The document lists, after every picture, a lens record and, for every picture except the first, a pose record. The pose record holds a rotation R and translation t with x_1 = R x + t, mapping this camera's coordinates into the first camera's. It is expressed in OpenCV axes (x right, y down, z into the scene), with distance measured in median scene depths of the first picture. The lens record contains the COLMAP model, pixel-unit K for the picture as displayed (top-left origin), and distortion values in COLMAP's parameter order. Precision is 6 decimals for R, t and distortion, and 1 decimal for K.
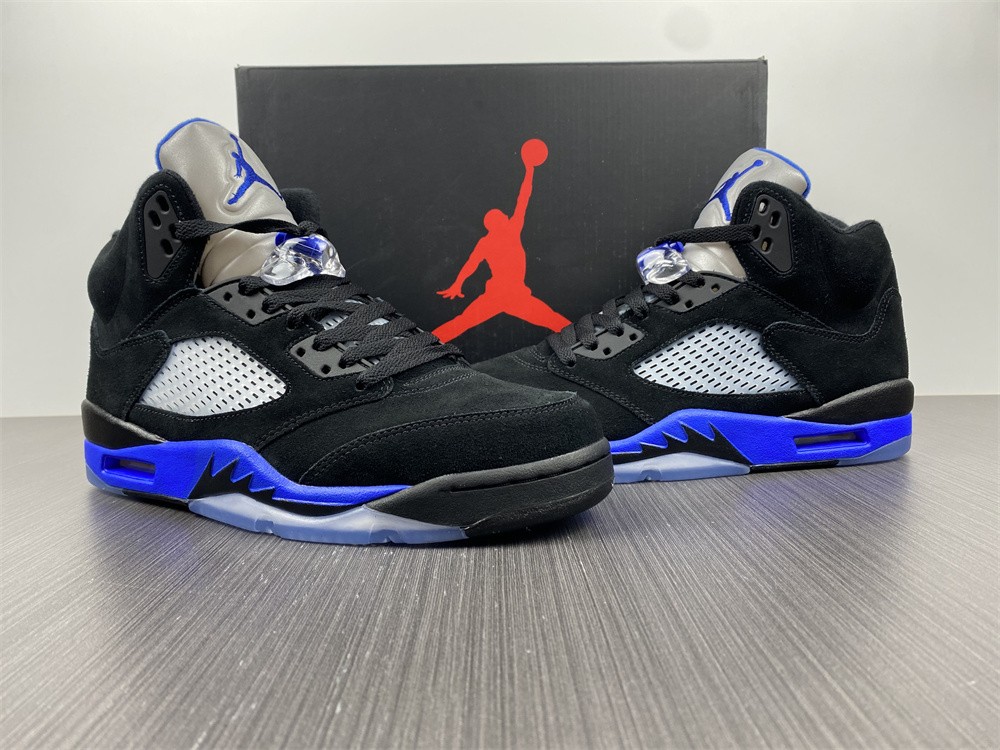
lens RADIAL K [[768.5, 0, 500.0], [0, 768.5, 375.0], [0, 0, 1]] dist [0.006107, -0.002315]
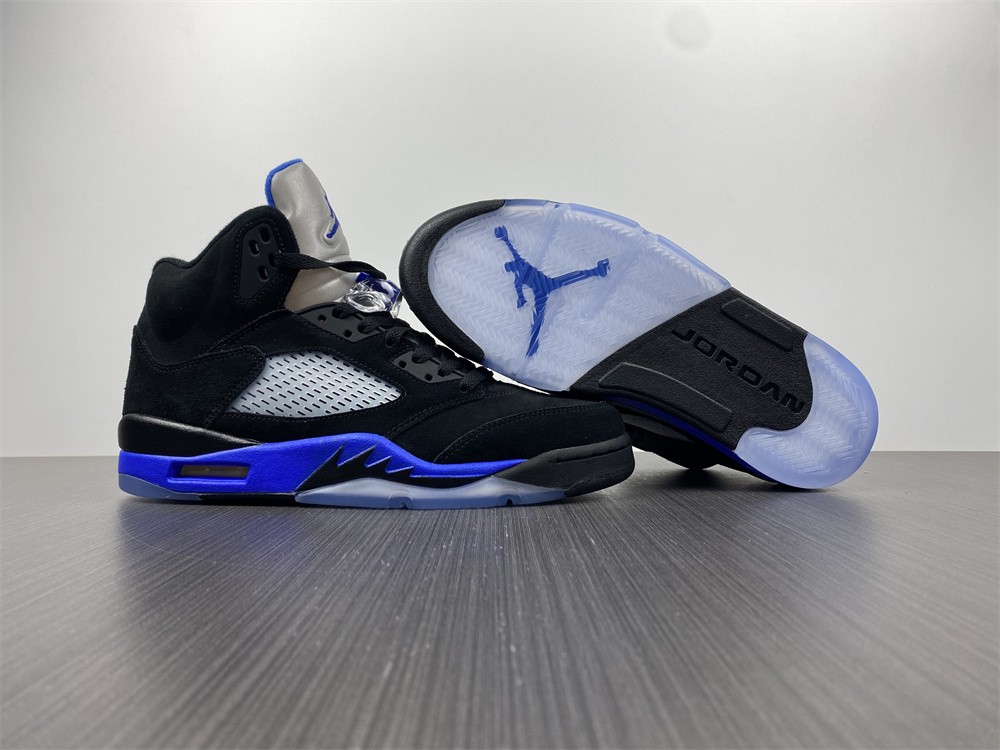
lens RADIAL K [[768.5, 0, 500.0], [0, 768.5, 375.0], [0, 0, 1]] dist [0.006107, -0.002315]
pose [[0.899245, 0.024634, 0.436752, -0.662139], [0.026422, 0.993532, -0.110438, 0.128845], [-0.436647, 0.110850, 0.892777, -0.165794]]
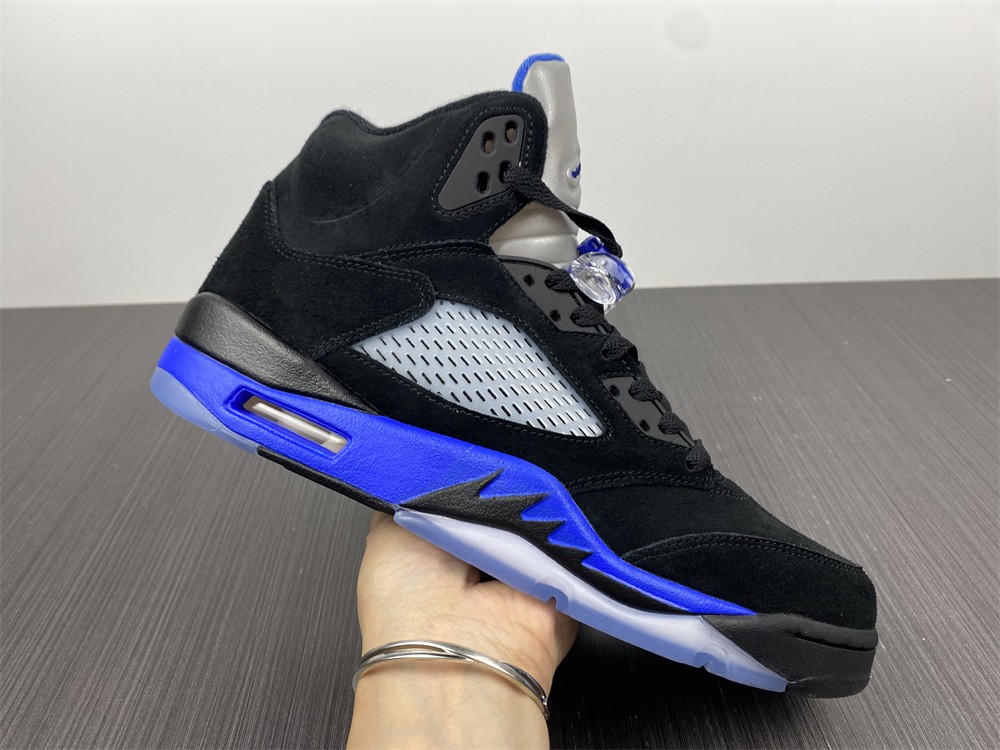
lens RADIAL K [[752.4, 0, 498.0], [0, 752.4, 368.9], [0, 0, 1]] dist [0.126145, -0.000443]
pose [[0.811849, 0.415390, 0.410308, -0.709354], [-0.383043, 0.909297, -0.162658, 0.130228], [-0.440658, -0.025112, 0.897324, 0.333020]]
